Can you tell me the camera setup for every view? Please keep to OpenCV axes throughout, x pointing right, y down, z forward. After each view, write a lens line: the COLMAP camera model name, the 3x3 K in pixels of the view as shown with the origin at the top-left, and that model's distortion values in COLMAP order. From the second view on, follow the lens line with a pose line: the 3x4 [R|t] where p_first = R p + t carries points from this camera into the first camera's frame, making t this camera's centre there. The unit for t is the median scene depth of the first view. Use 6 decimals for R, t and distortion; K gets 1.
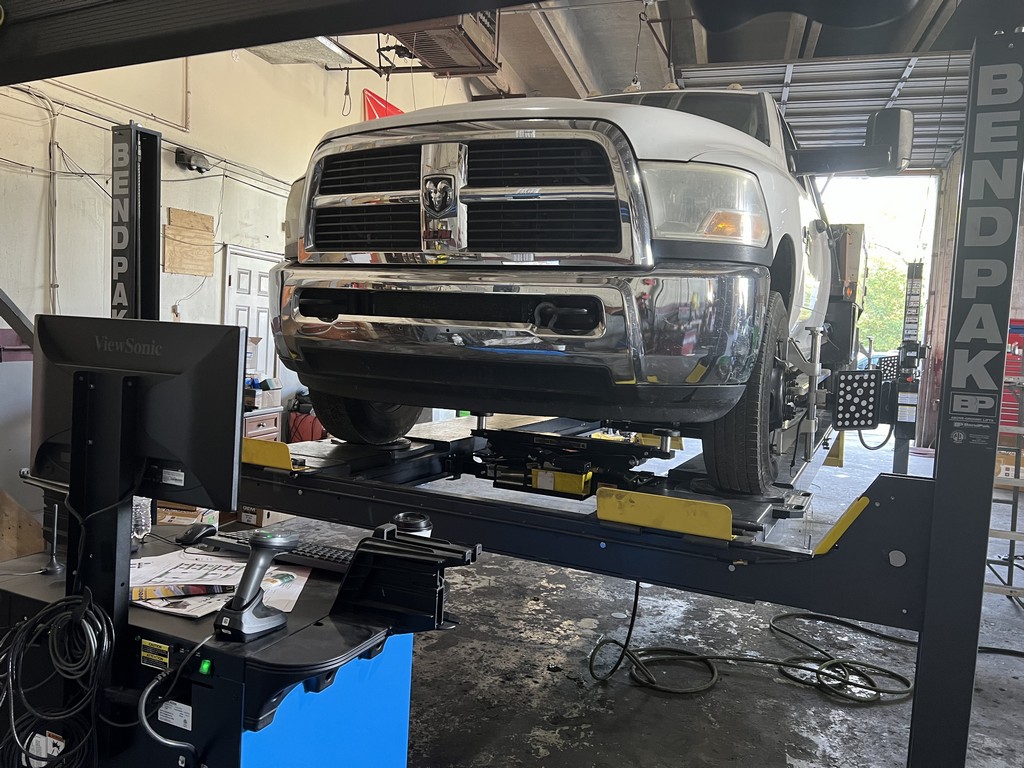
lens RADIAL K [[781.0, 0, 512.0], [0, 781.0, 384.0], [0, 0, 1]] dist [0.009181, 0.004845]
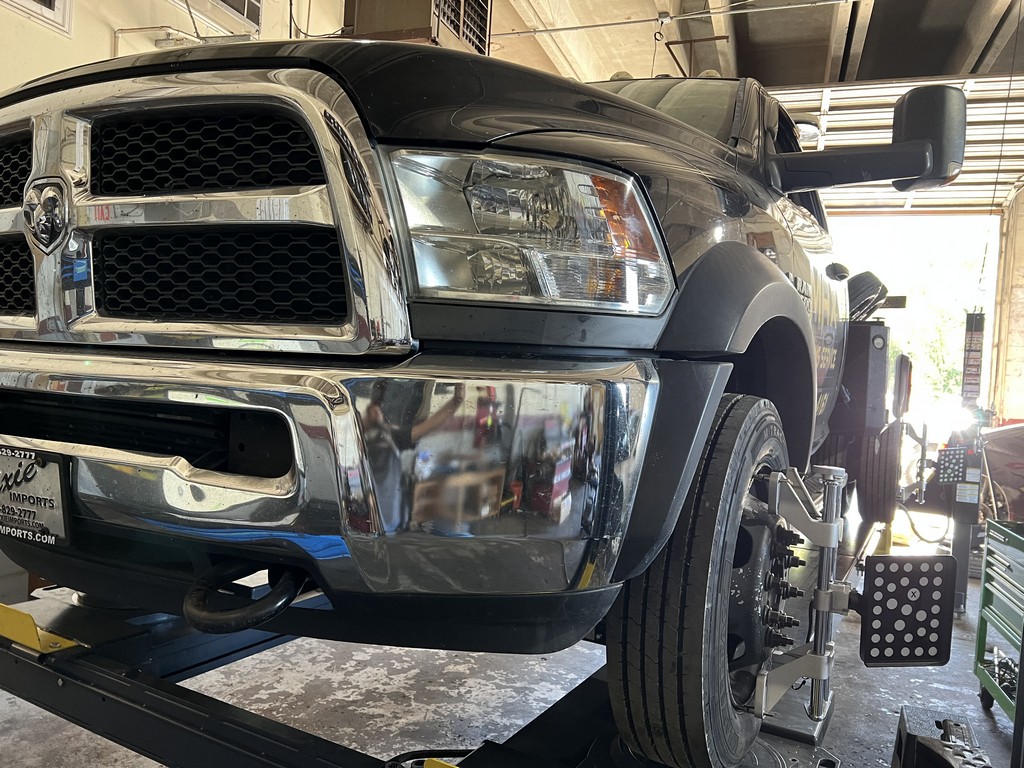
lens RADIAL K [[749.5, 0, 510.3], [0, 749.5, 370.4], [0, 0, 1]] dist [0.052430, -0.068020]
pose [[0.997467, 0.022839, -0.067362, 0.201889], [-0.026668, 0.998046, -0.056509, -0.105007], [0.065940, 0.058162, 0.996127, 0.459367]]
